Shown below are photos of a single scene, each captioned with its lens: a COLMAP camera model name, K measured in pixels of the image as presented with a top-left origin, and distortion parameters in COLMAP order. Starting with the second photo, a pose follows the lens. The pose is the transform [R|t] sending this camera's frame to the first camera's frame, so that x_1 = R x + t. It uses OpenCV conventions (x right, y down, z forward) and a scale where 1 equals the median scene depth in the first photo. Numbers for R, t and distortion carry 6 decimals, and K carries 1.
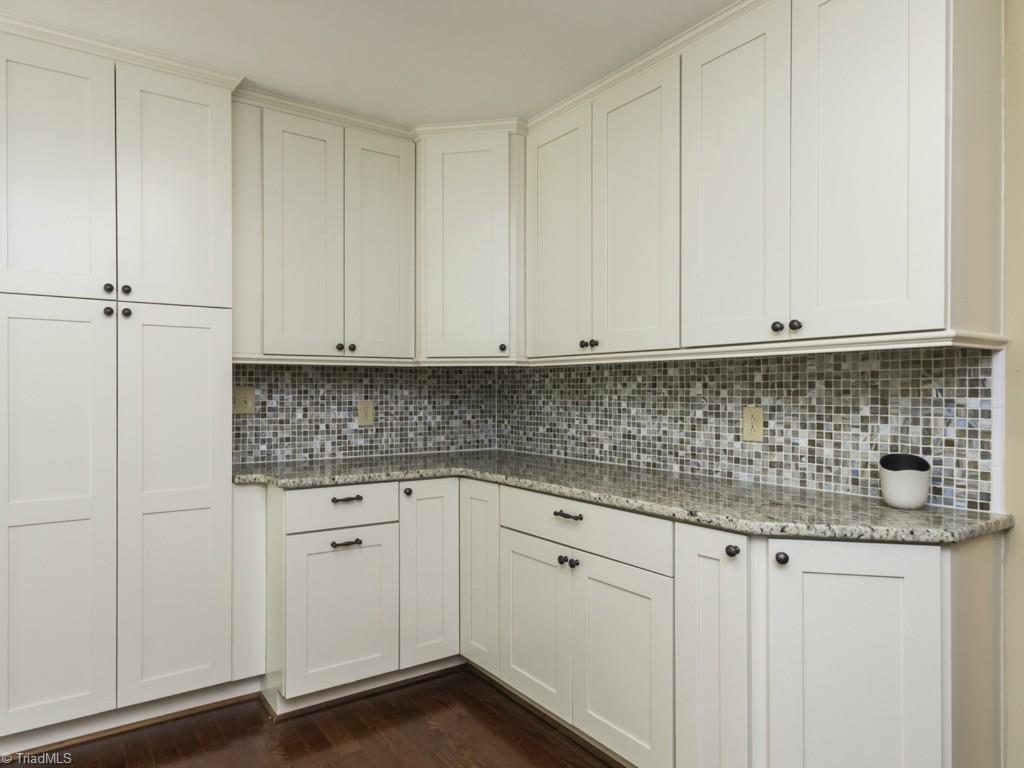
lens RADIAL K [[655.8, 0, 509.4], [0, 655.8, 388.6], [0, 0, 1]] dist [0.000536, -0.000523]
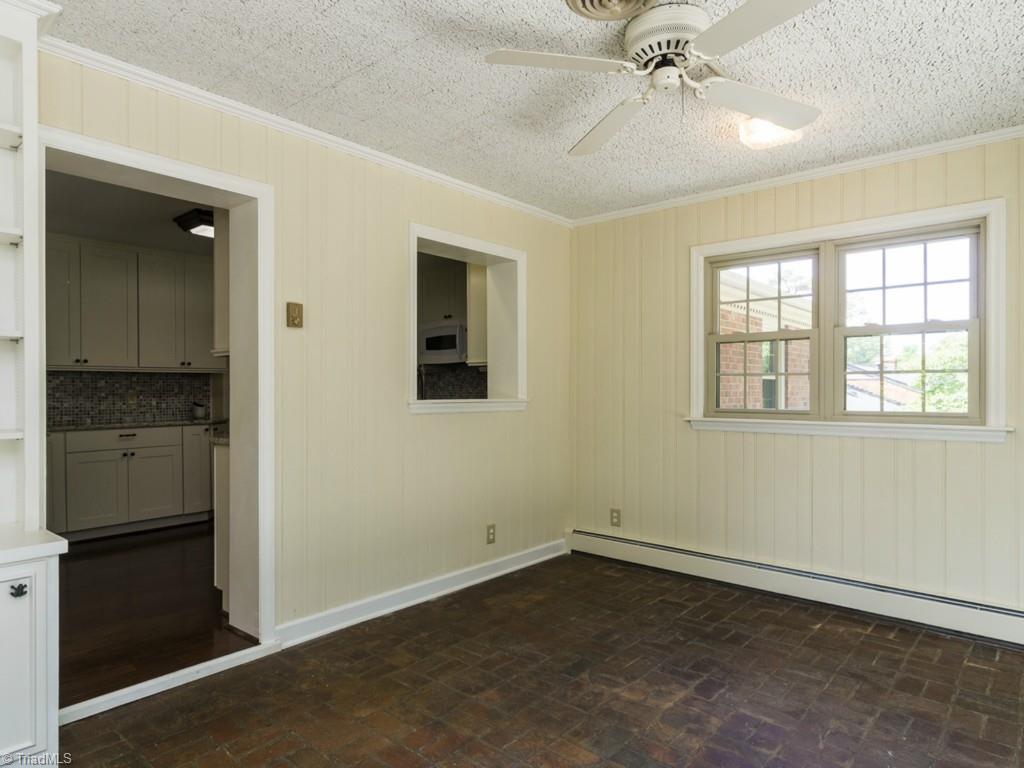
lens RADIAL K [[655.8, 0, 509.4], [0, 655.8, 388.6], [0, 0, 1]] dist [0.000536, -0.000523]
pose [[-0.264601, 0.001759, 0.964356, -2.681148], [0.003193, 0.999994, -0.000947, 0.029339], [-0.964353, 0.002829, -0.264606, 0.291468]]
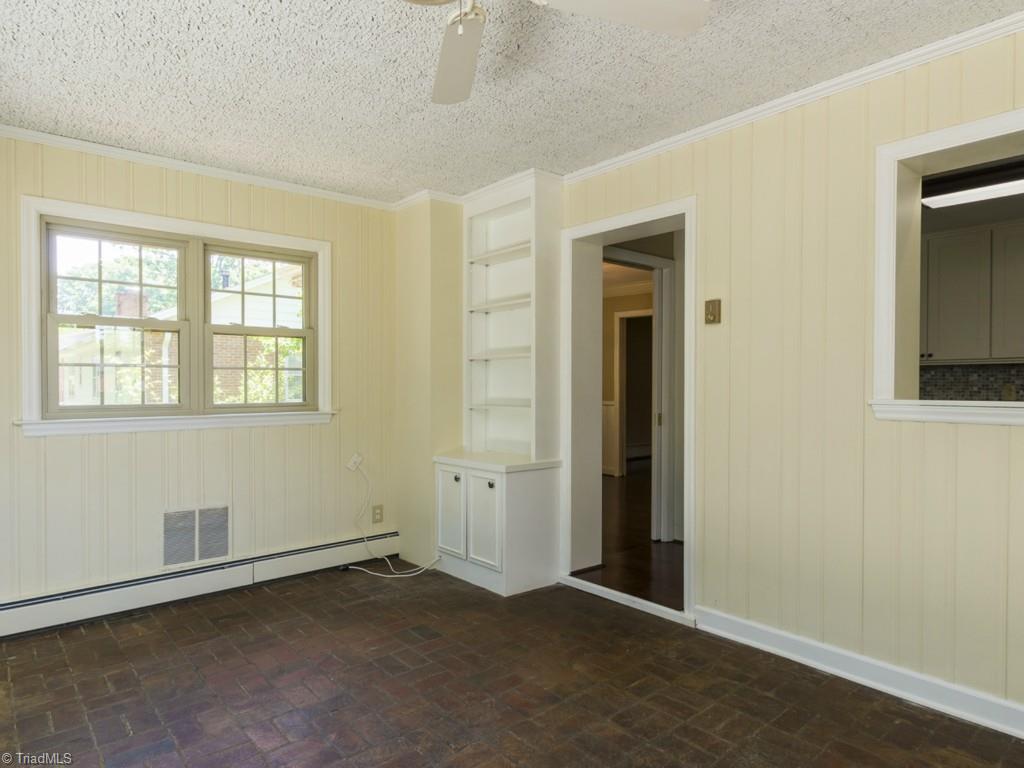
lens RADIAL K [[655.8, 0, 509.4], [0, 655.8, 388.6], [0, 0, 1]] dist [0.000536, -0.000523]
pose [[0.997816, -0.002527, 0.066004, -1.618795], [0.002264, 0.999989, 0.004060, 0.030392], [-0.066014, -0.003902, 0.997811, -1.223288]]
